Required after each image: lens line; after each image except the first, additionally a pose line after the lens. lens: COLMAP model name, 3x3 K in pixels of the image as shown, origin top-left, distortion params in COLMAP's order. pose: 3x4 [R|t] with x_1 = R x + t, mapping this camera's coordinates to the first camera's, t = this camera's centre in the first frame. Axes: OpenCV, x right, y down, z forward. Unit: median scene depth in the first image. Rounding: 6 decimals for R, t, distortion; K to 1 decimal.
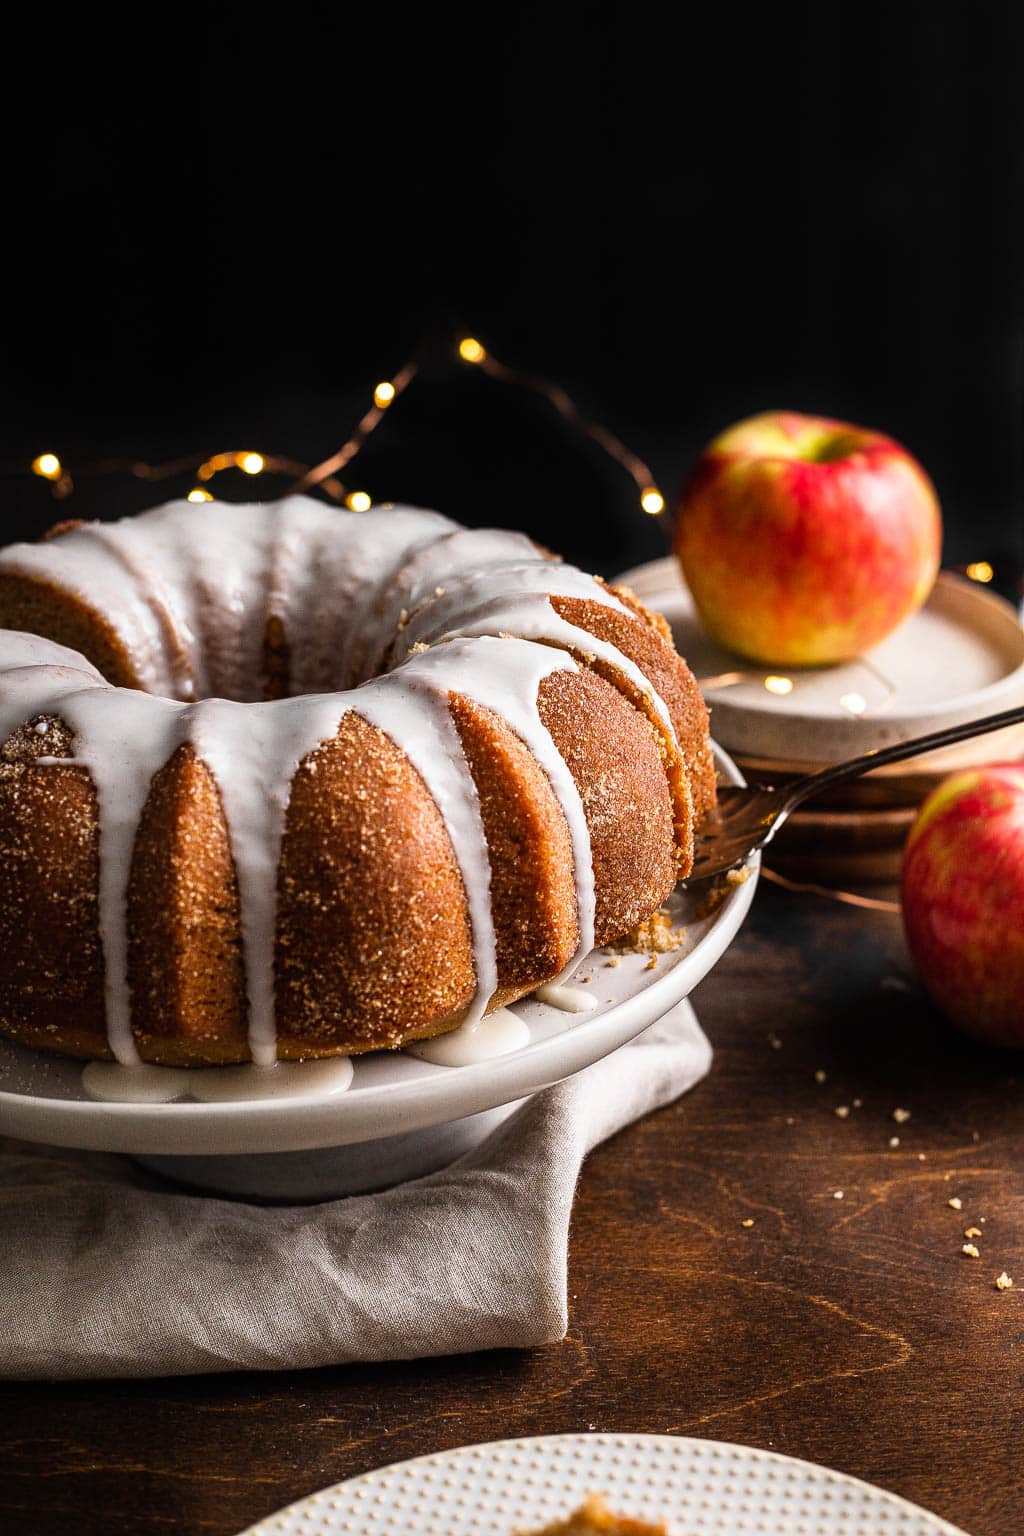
lens RADIAL K [[2407.5, 0, 512.0], [0, 2407.5, 768.0], [0, 0, 1]] dist [-0.254222, -0.082474]
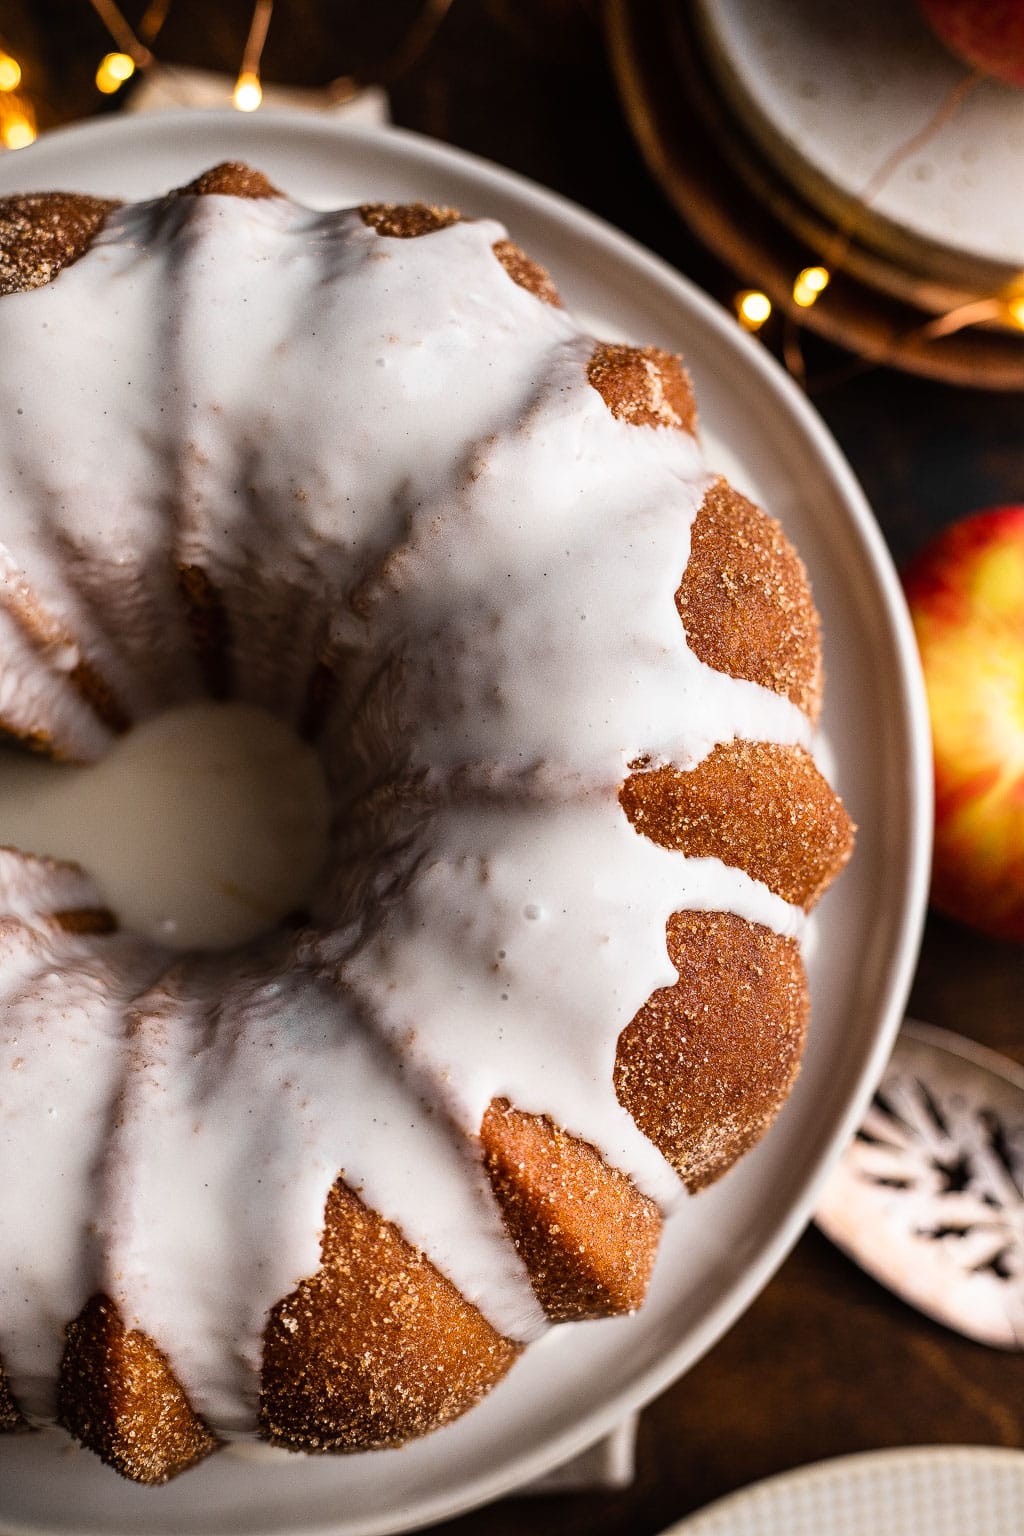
lens RADIAL K [[2525.6, 0, 512.0], [0, 2525.6, 768.0], [0, 0, 1]] dist [-0.199561, 0.079083]
pose [[0.999959, -0.002209, -0.008749, -0.012312], [0.008367, 0.589929, 0.807412, -0.682823], [0.003378, -0.807452, 0.589924, 0.703176]]
